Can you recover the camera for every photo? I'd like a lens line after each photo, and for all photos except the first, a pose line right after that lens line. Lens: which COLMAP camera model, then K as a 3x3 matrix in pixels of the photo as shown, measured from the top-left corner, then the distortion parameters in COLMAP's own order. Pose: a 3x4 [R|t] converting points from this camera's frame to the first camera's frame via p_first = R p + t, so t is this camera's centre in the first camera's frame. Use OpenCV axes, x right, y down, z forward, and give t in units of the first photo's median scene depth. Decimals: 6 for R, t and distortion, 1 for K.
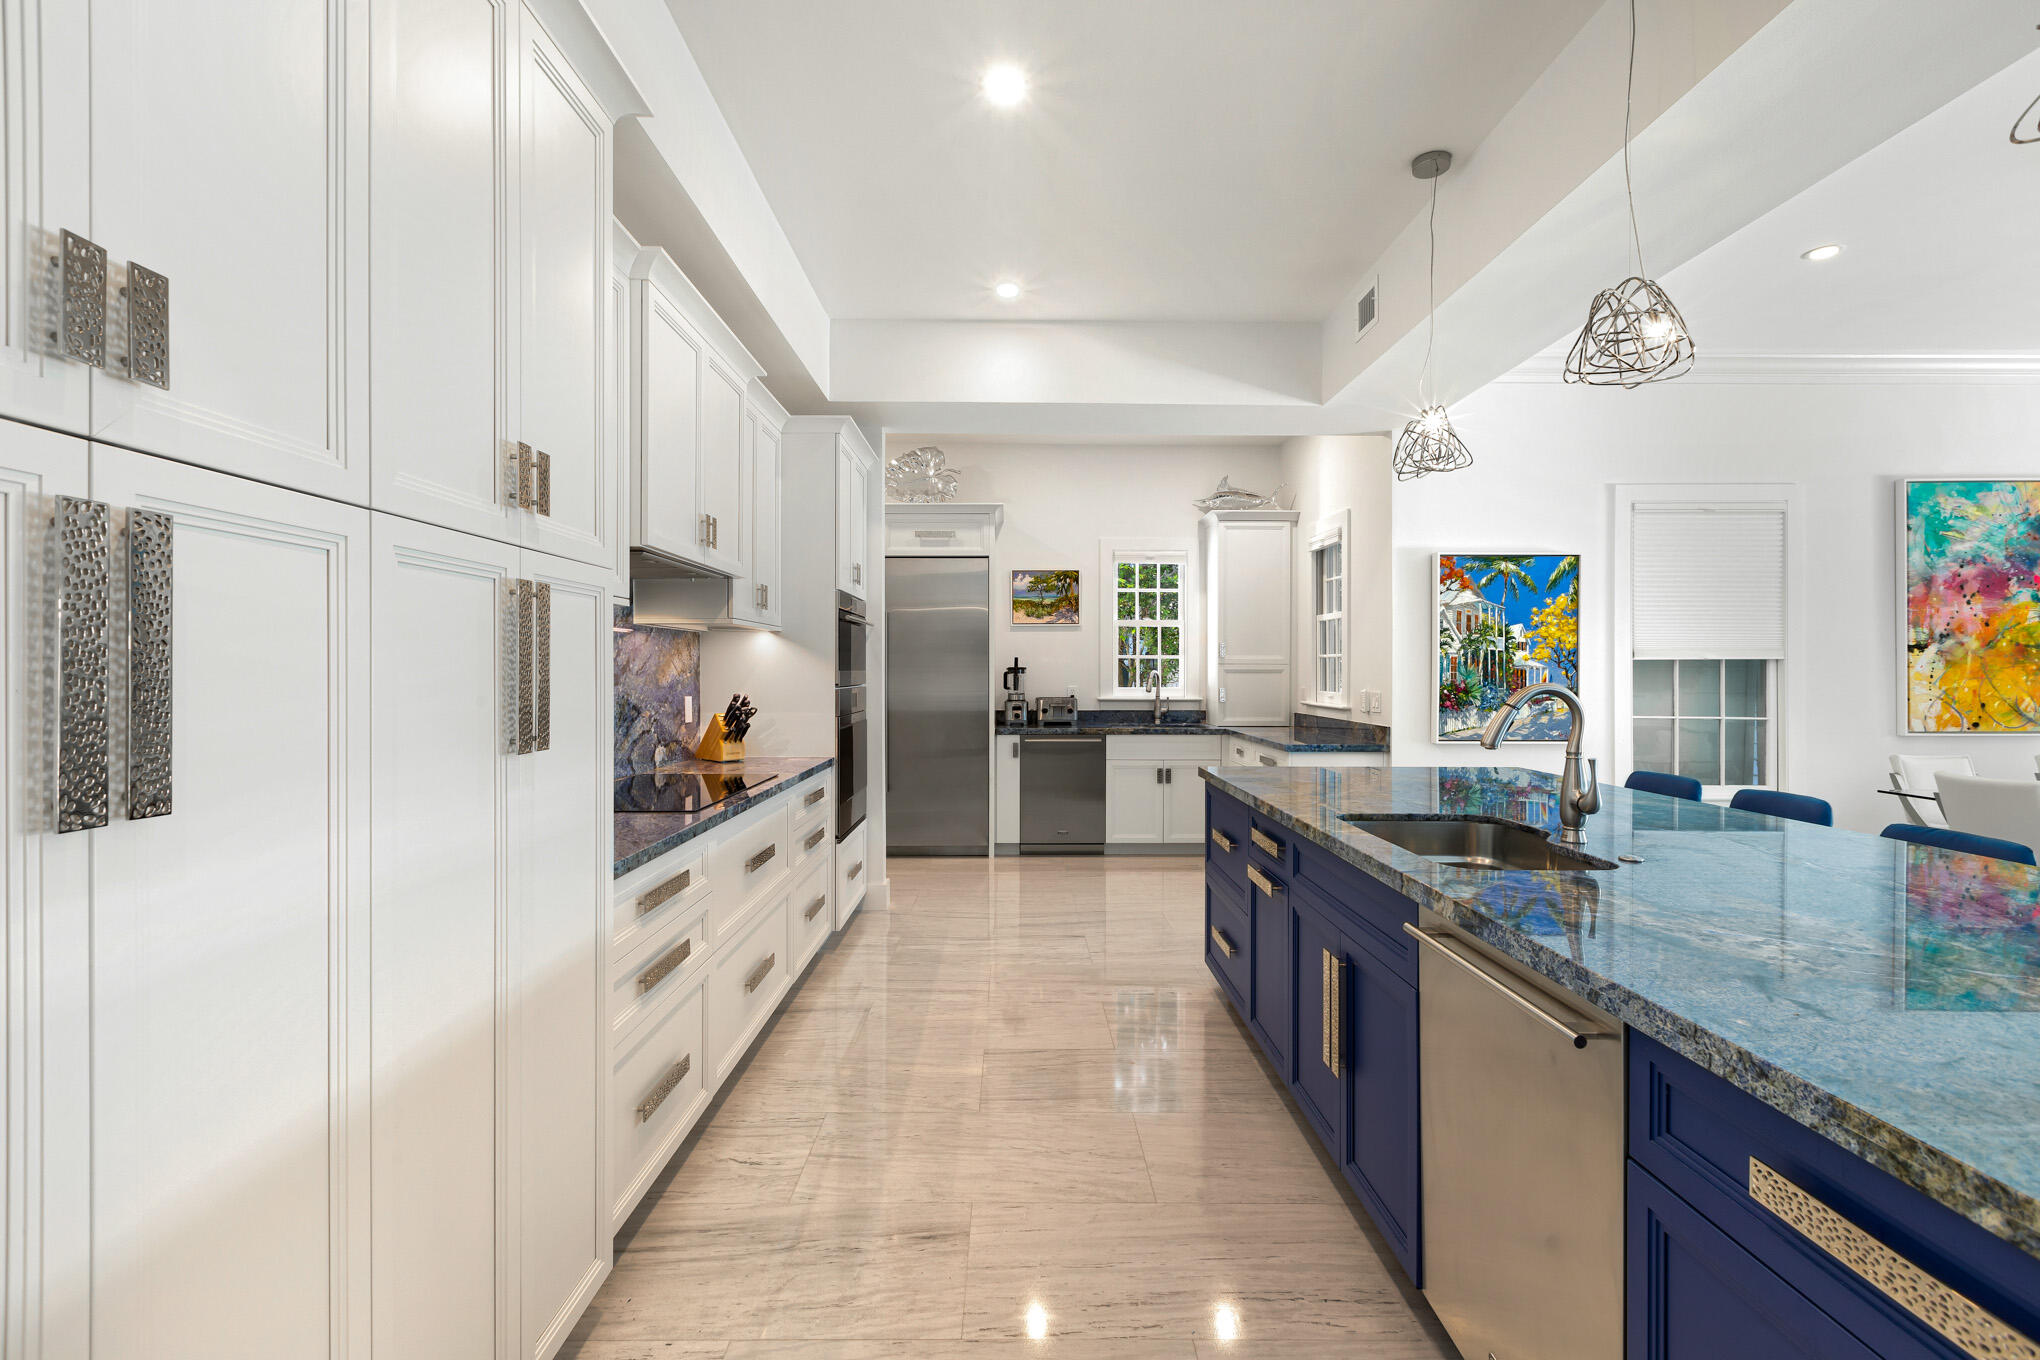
lens RADIAL K [[912.7, 0, 1016.9], [0, 912.7, 669.6], [0, 0, 1]] dist [0.005293, -0.000868]
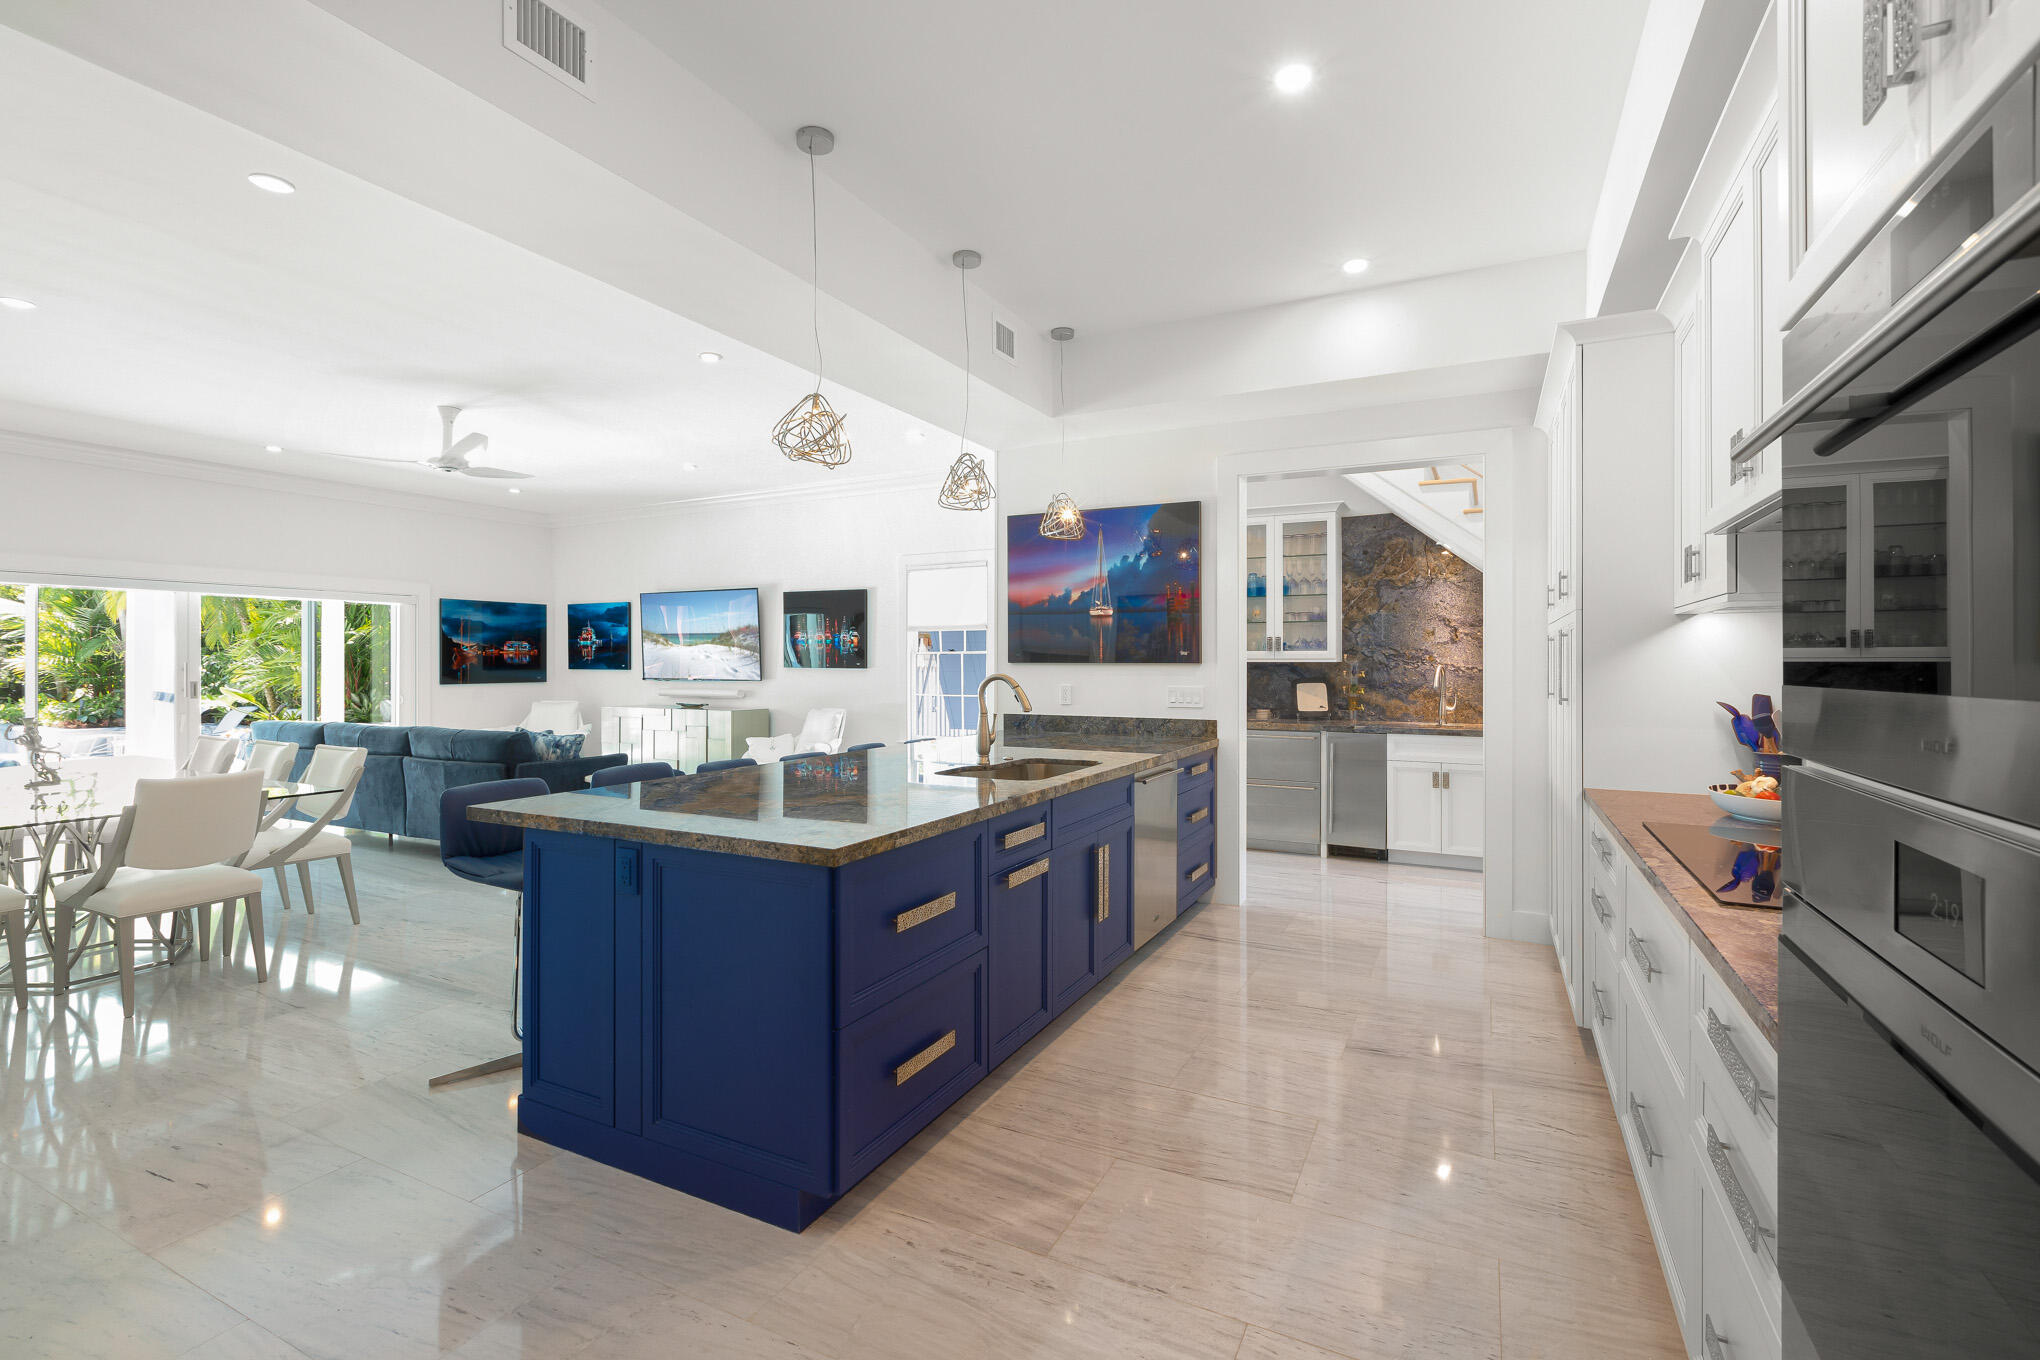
lens RADIAL K [[912.7, 0, 1027.8], [0, 912.7, 669.2], [0, 0, 1]] dist [0.005293, -0.000868]
pose [[-0.893175, -0.008631, 0.449627, -0.112483], [-0.006115, 0.999956, 0.007049, -0.002121], [-0.449669, 0.003547, -0.893188, 1.136944]]
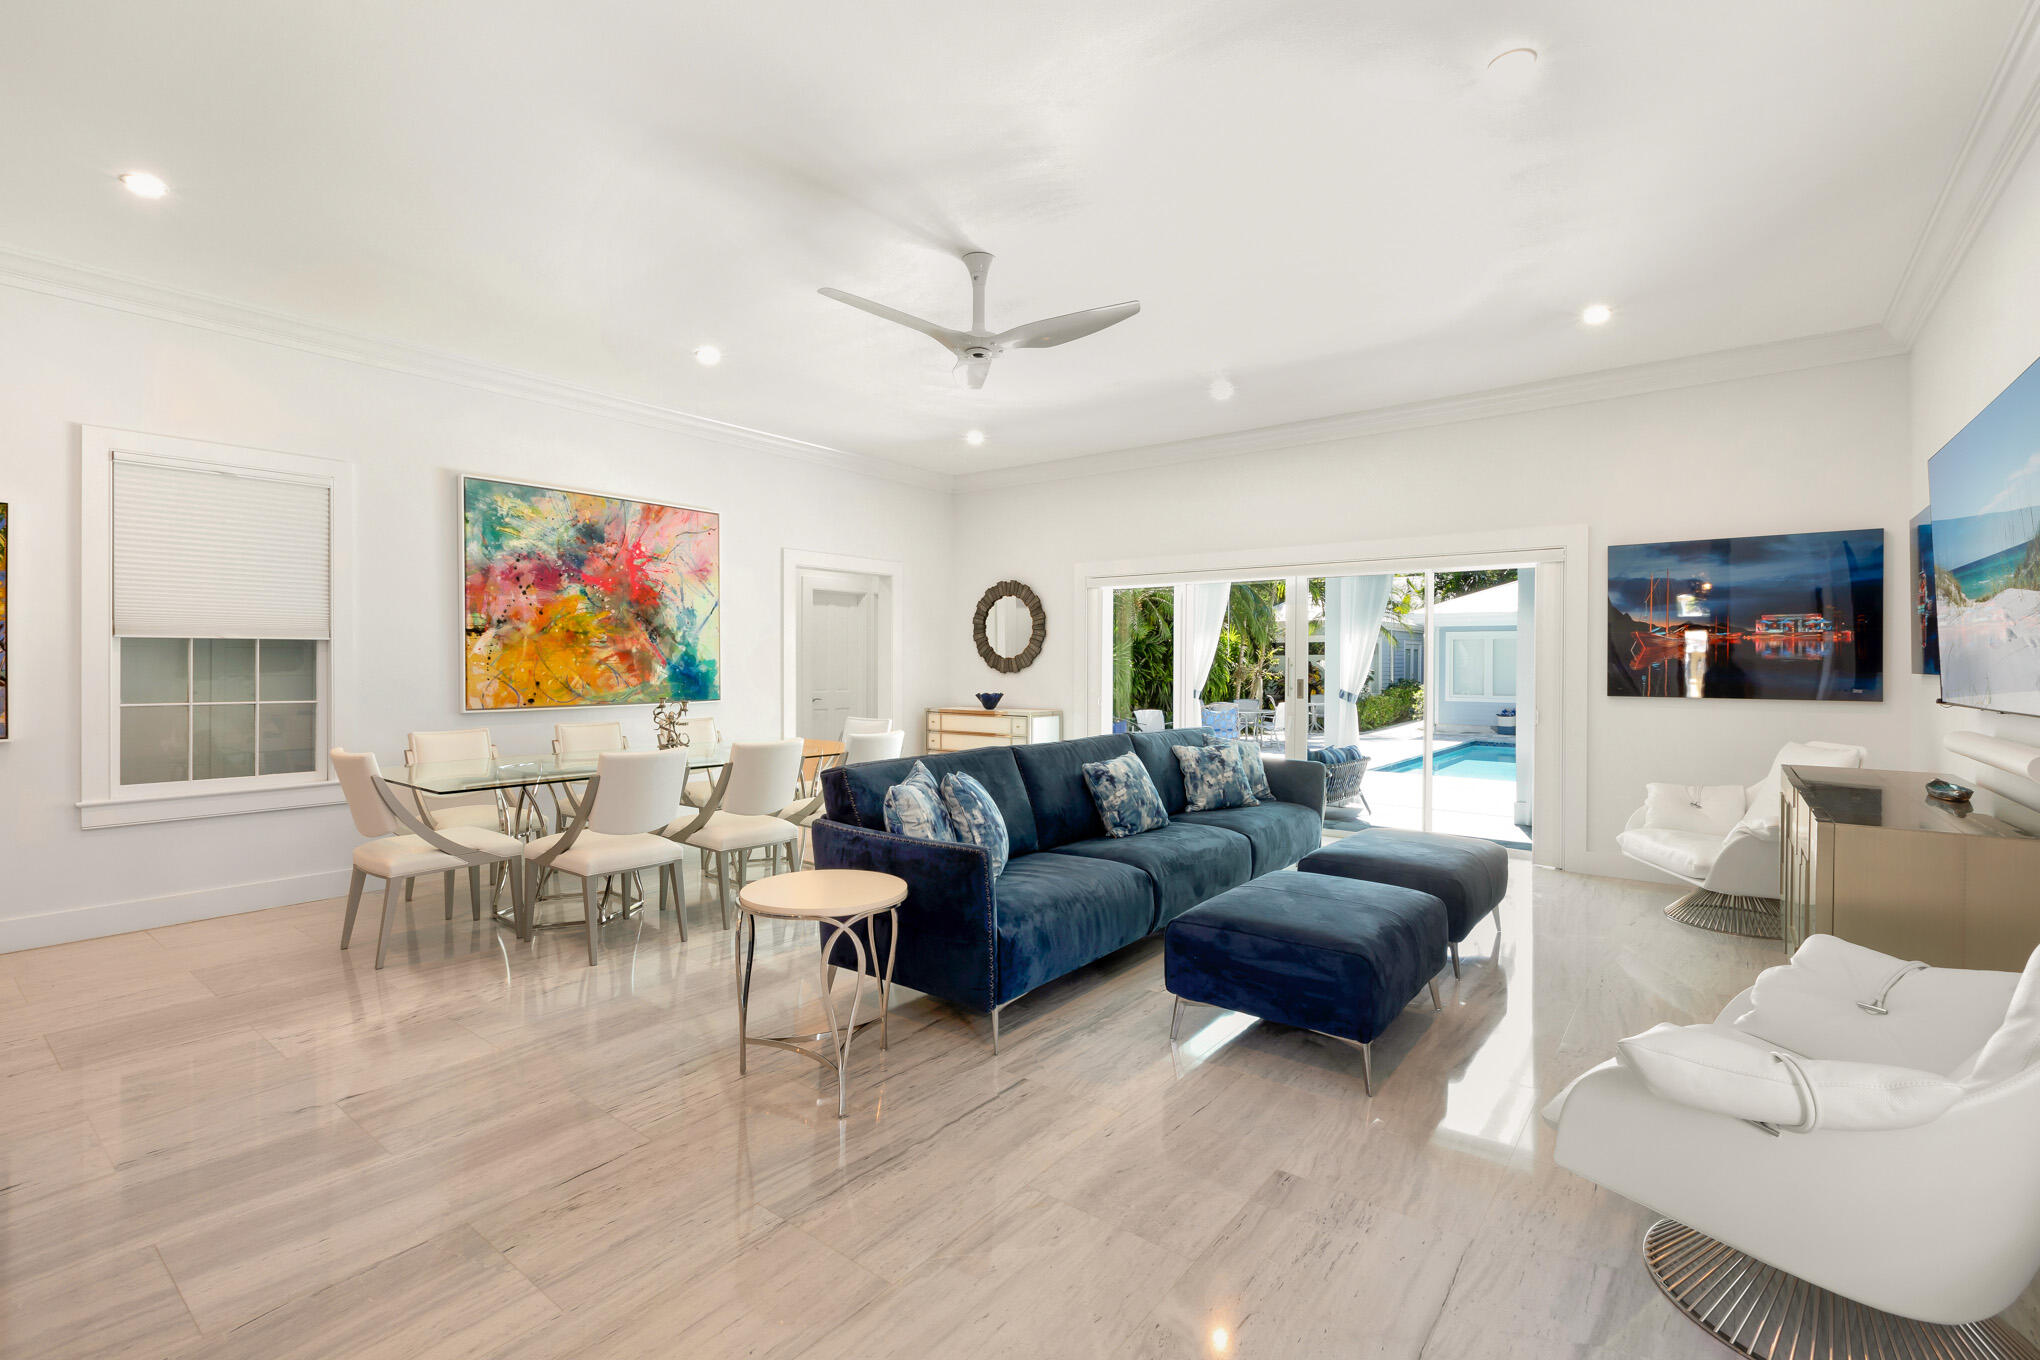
lens RADIAL K [[912.7, 0, 1014.6], [0, 912.7, 664.3], [0, 0, 1]] dist [0.005293, -0.000868]
pose [[0.619797, -0.002489, 0.784758, 0.566548], [-0.002411, 0.999984, 0.005076, 0.008357], [-0.784758, -0.005038, 0.619782, -0.185234]]
